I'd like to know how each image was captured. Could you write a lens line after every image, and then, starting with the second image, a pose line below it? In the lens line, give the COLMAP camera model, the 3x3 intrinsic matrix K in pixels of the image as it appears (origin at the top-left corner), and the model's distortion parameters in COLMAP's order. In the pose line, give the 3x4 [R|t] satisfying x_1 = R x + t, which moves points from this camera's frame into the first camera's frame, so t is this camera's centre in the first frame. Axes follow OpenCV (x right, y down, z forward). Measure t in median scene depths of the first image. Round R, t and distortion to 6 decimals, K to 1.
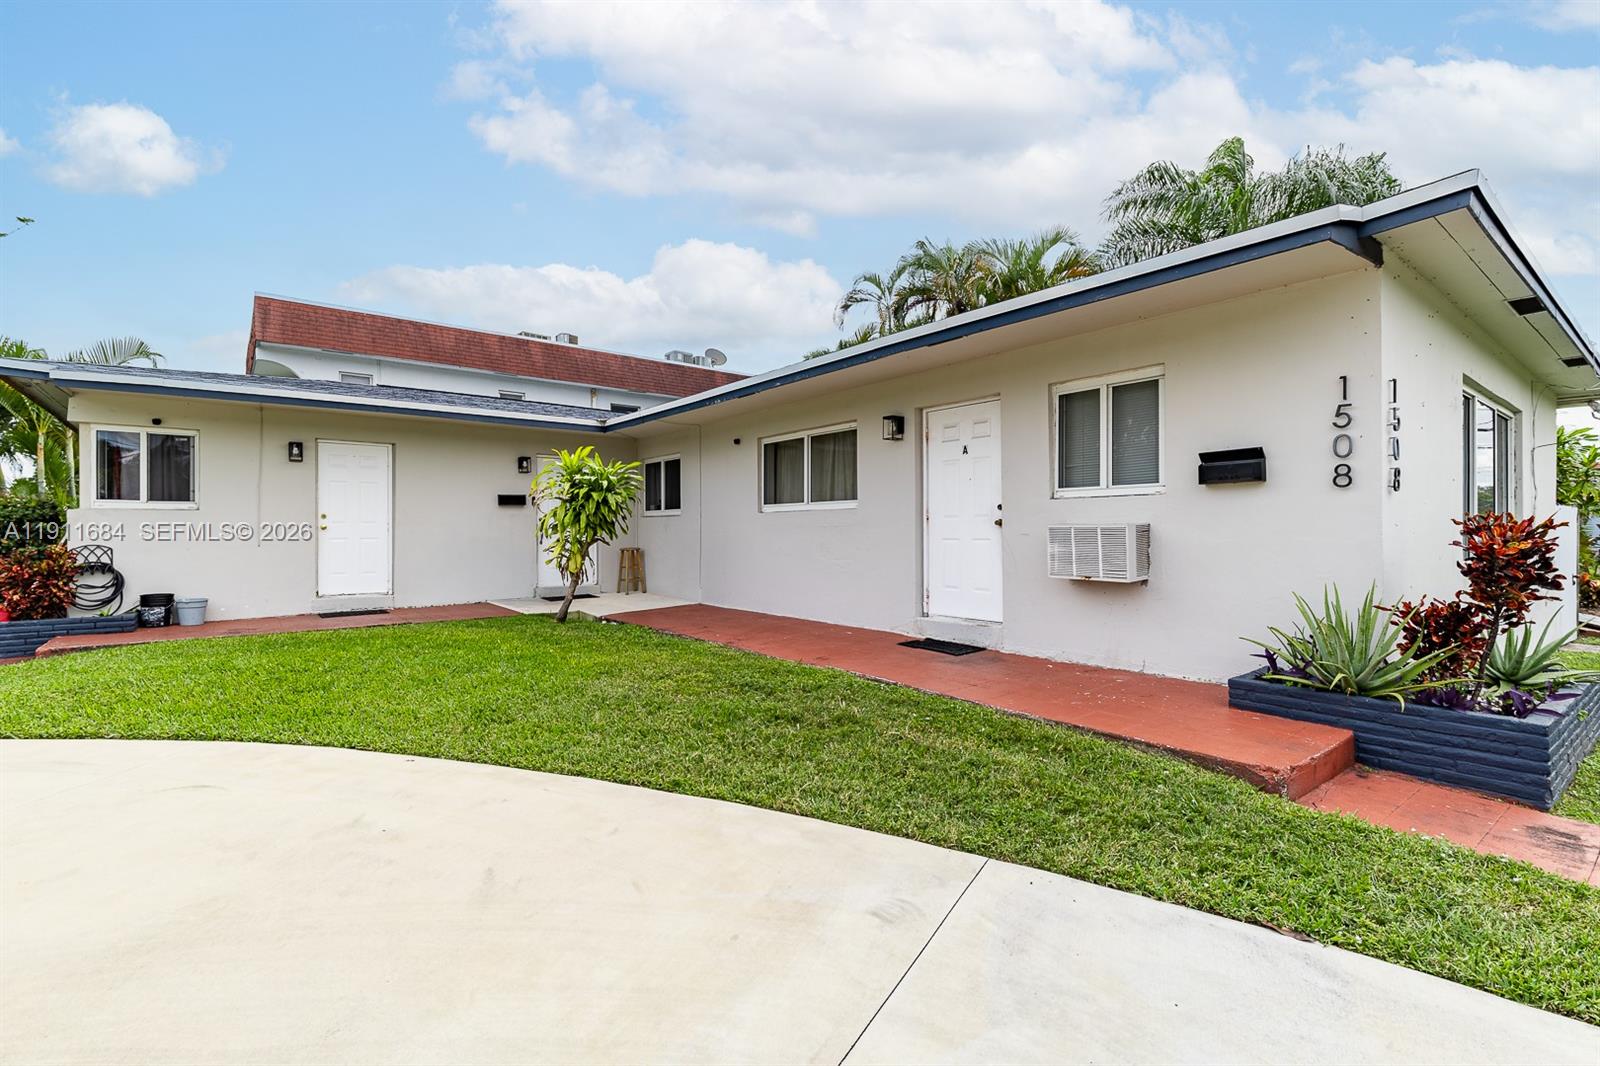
lens RADIAL K [[727.6, 0, 800.0], [0, 727.6, 533.0], [0, 0, 1]] dist [0.013567, -0.000078]
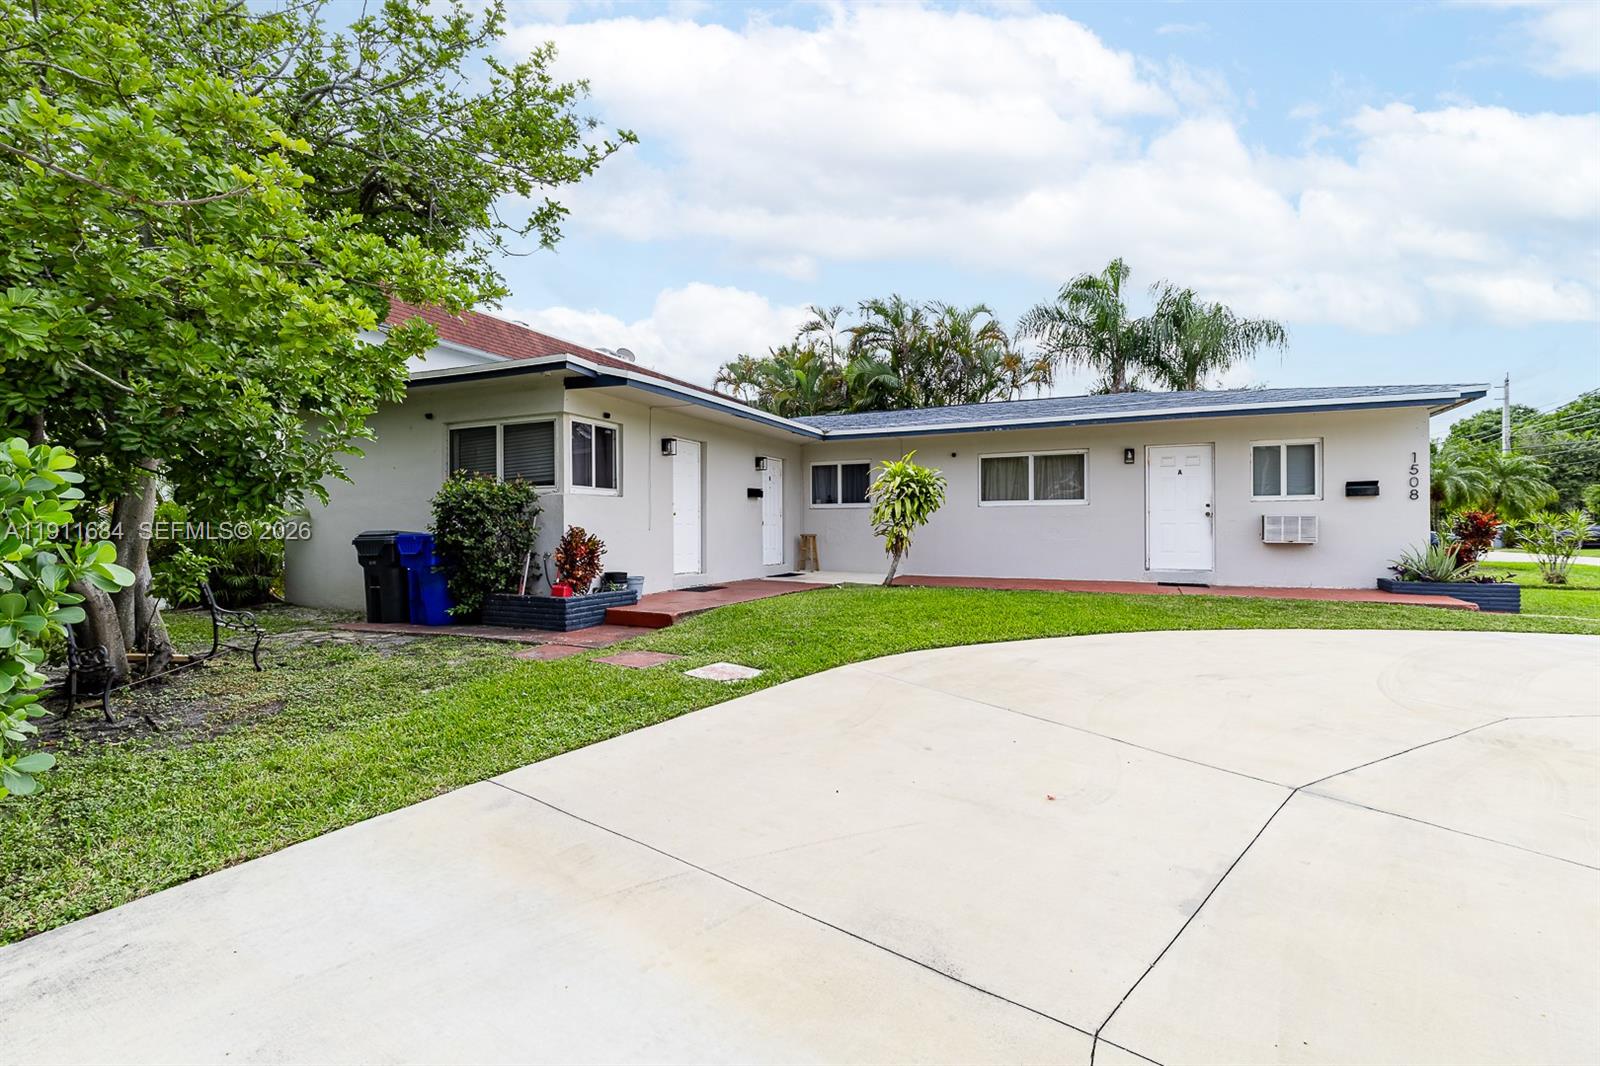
lens RADIAL K [[727.6, 0, 800.0], [0, 727.6, 533.0], [0, 0, 1]] dist [0.013567, -0.000078]
pose [[0.888138, -0.001418, 0.459574, -1.125060], [0.000125, 0.999996, 0.002843, 0.020699], [-0.459577, -0.002468, 0.888135, -0.103229]]
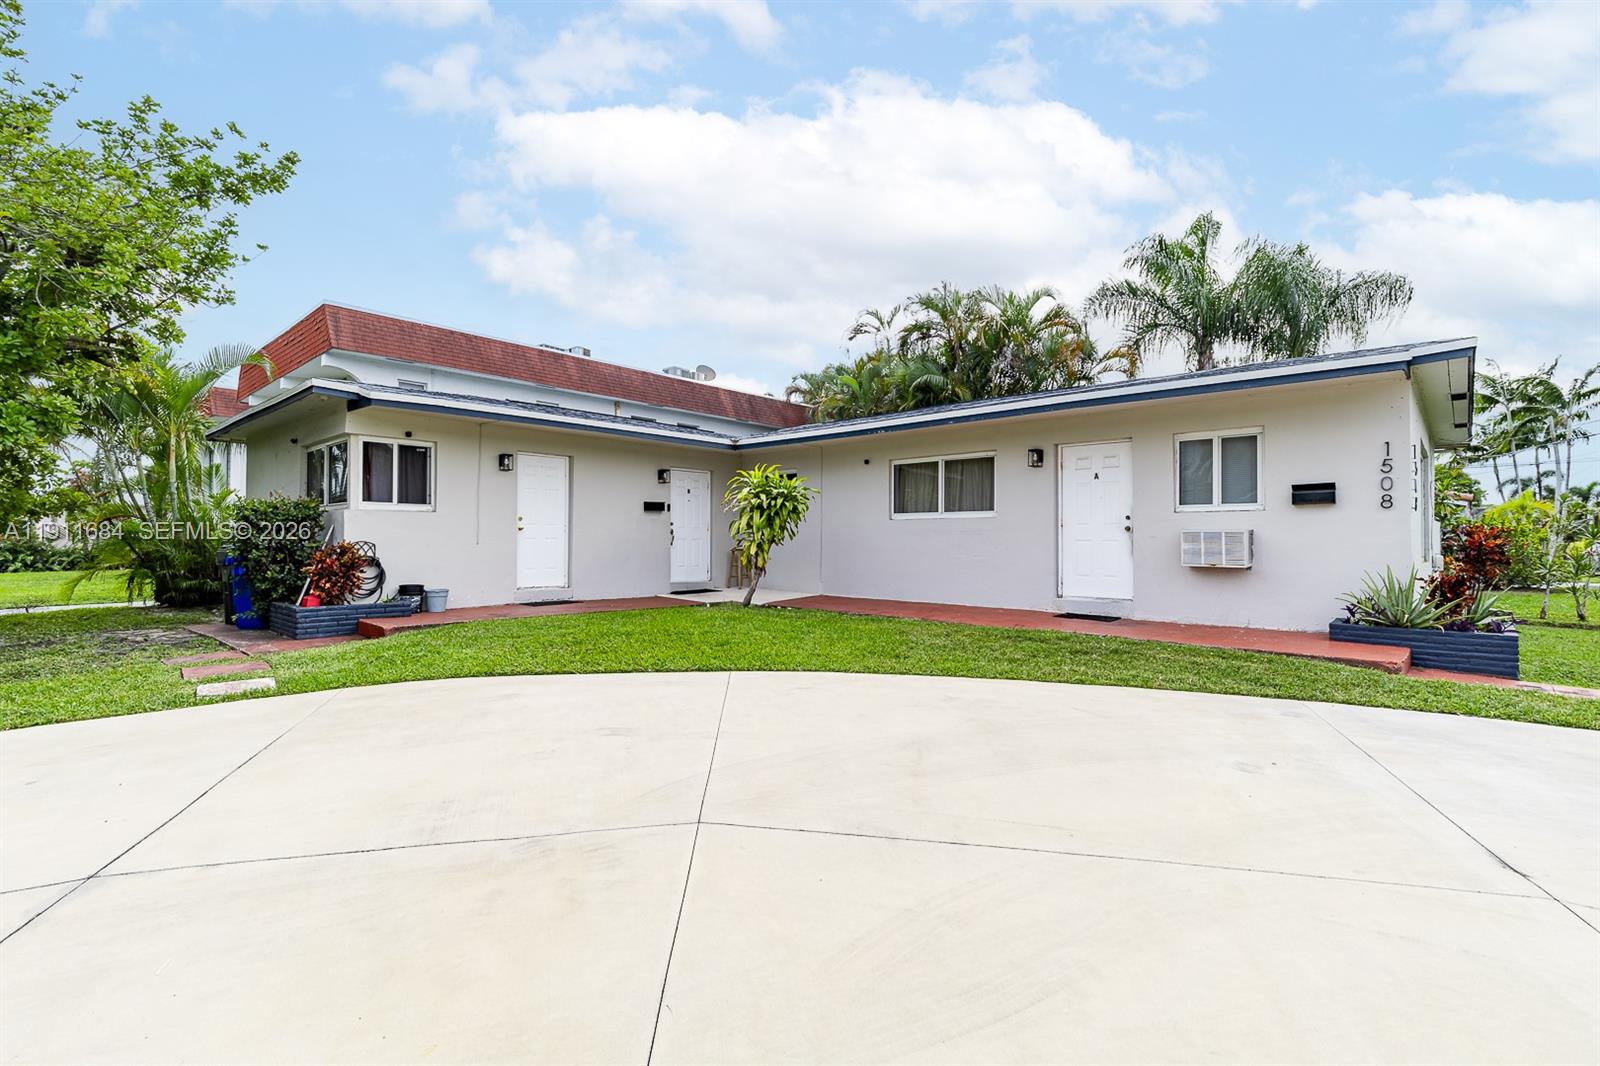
lens RADIAL K [[738.1, 0, 802.4], [0, 738.1, 533.4], [0, 0, 1]] dist [0.016367, -0.000213]
pose [[0.986712, 0.007940, 0.162288, -0.455829], [-0.006115, 0.999912, -0.011740, 0.012378], [-0.162367, 0.010592, 0.986674, -0.247062]]
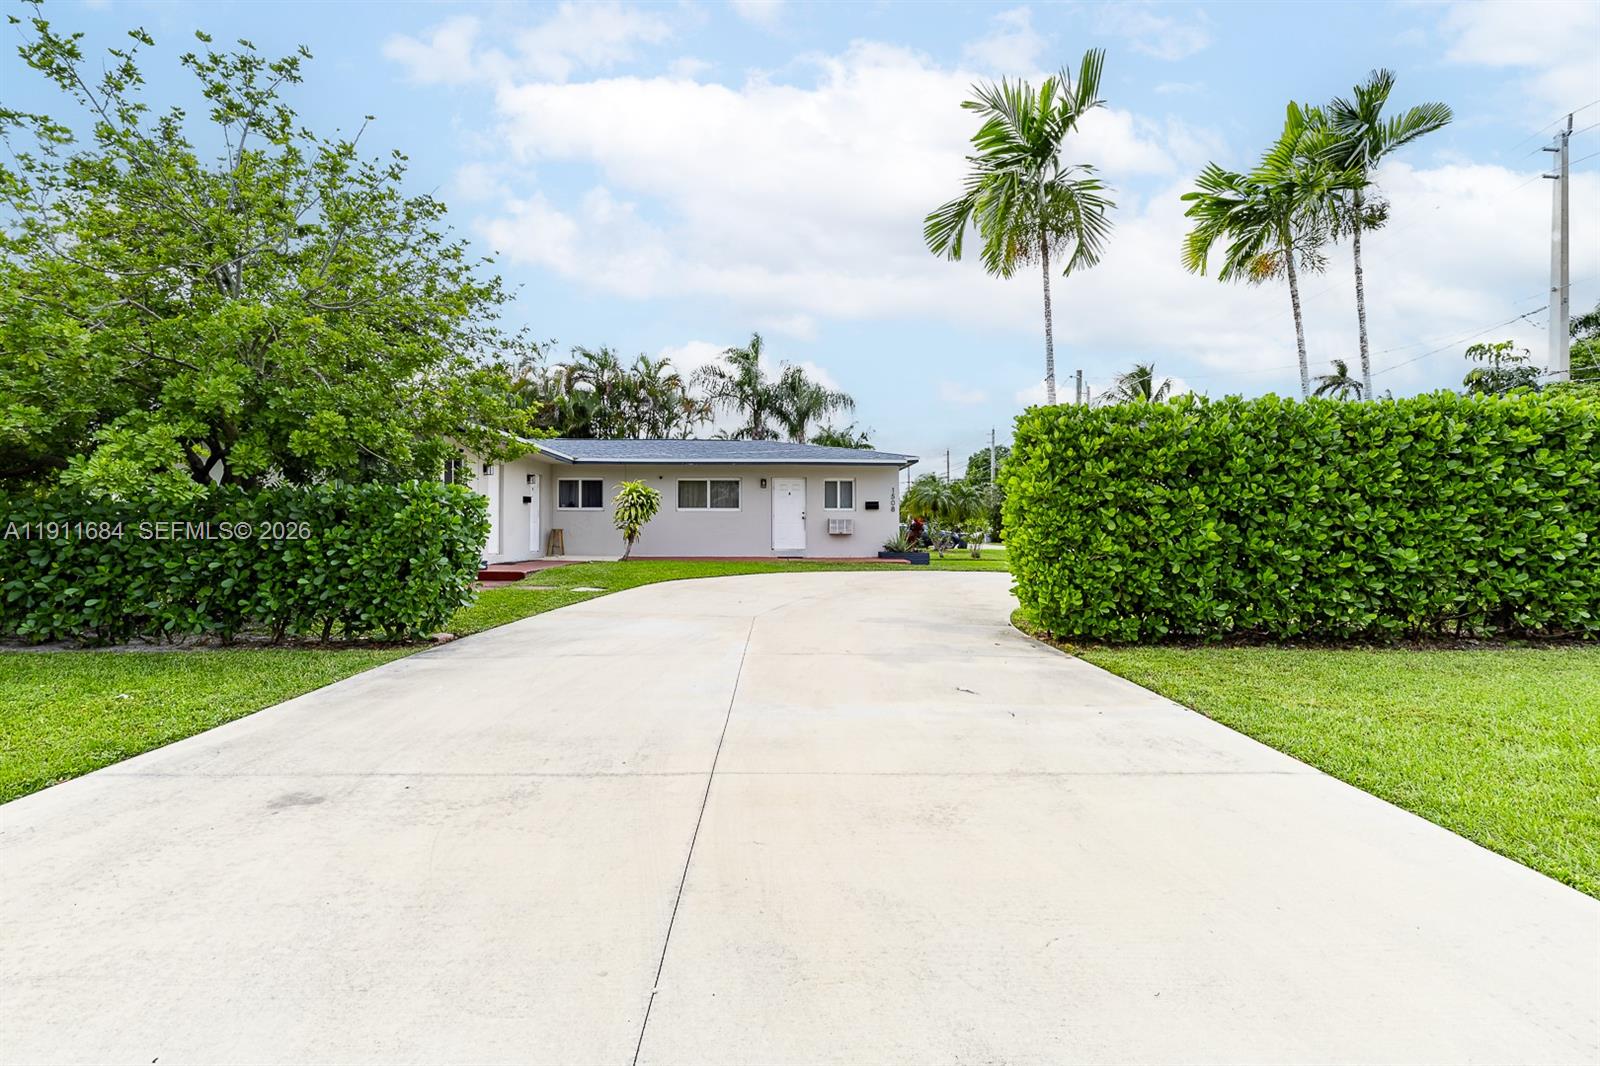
lens RADIAL K [[727.6, 0, 800.0], [0, 727.6, 533.0], [0, 0, 1]] dist [0.013567, -0.000078]
pose [[0.586163, -0.003027, 0.810187, -1.816004], [-0.002407, 0.999982, 0.005478, 0.027522], [-0.810190, -0.005161, 0.586145, -0.672595]]
